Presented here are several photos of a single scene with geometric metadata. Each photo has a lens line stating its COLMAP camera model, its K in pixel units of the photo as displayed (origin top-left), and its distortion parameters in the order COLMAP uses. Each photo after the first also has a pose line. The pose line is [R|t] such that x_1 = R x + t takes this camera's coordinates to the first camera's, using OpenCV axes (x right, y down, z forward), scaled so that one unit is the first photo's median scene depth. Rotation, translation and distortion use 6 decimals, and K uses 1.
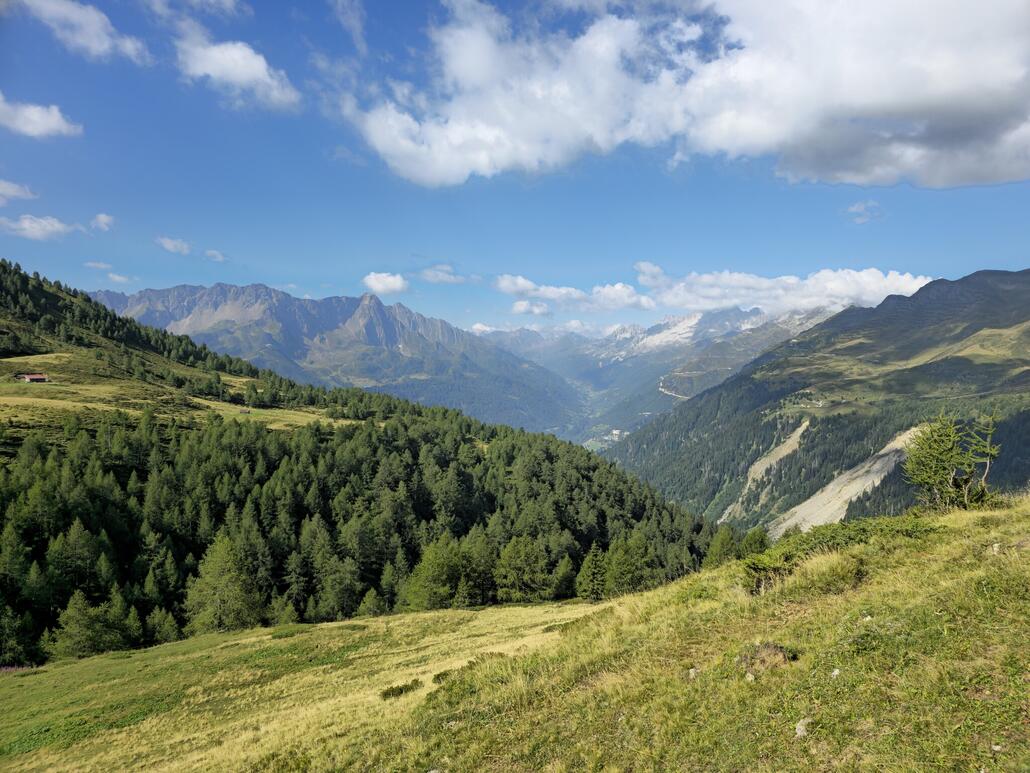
lens RADIAL K [[663.2, 0, 540.5], [0, 663.2, 391.9], [0, 0, 1]] dist [0.030037, -0.033717]
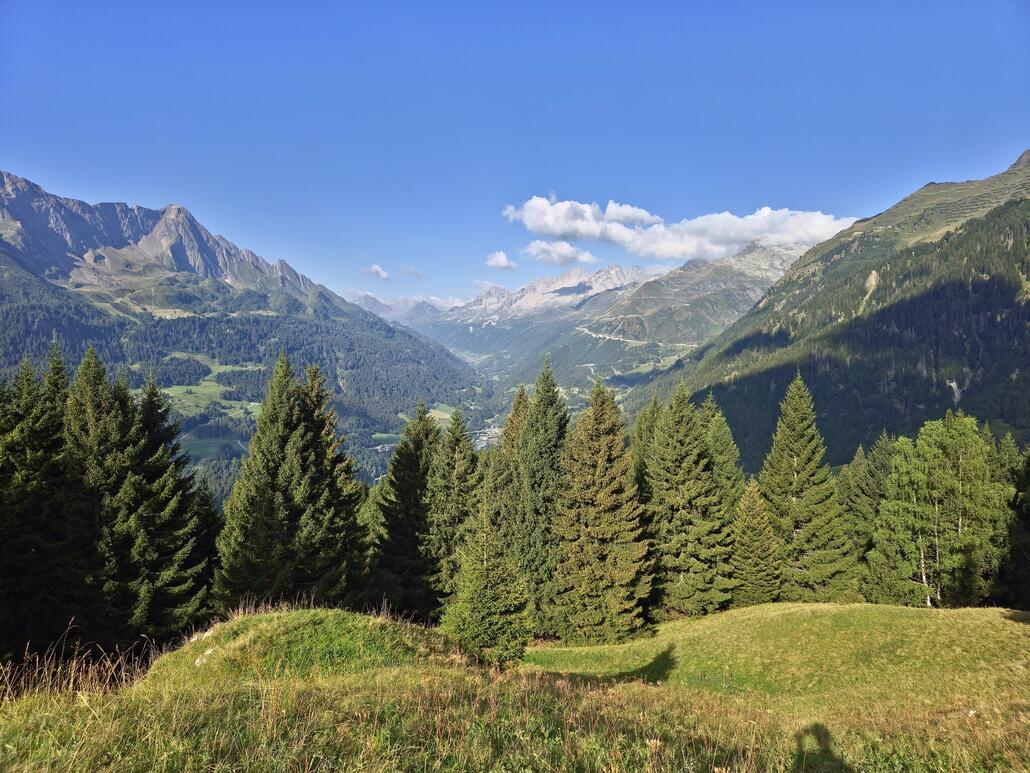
lens RADIAL K [[663.2, 0, 516.2], [0, 663.2, 407.6], [0, 0, 1]] dist [0.030037, -0.033717]
pose [[0.977135, -0.031880, 0.210216, -0.085698], [0.022117, 0.998572, 0.048635, 0.047092], [-0.211467, -0.042874, 0.976444, 0.319908]]
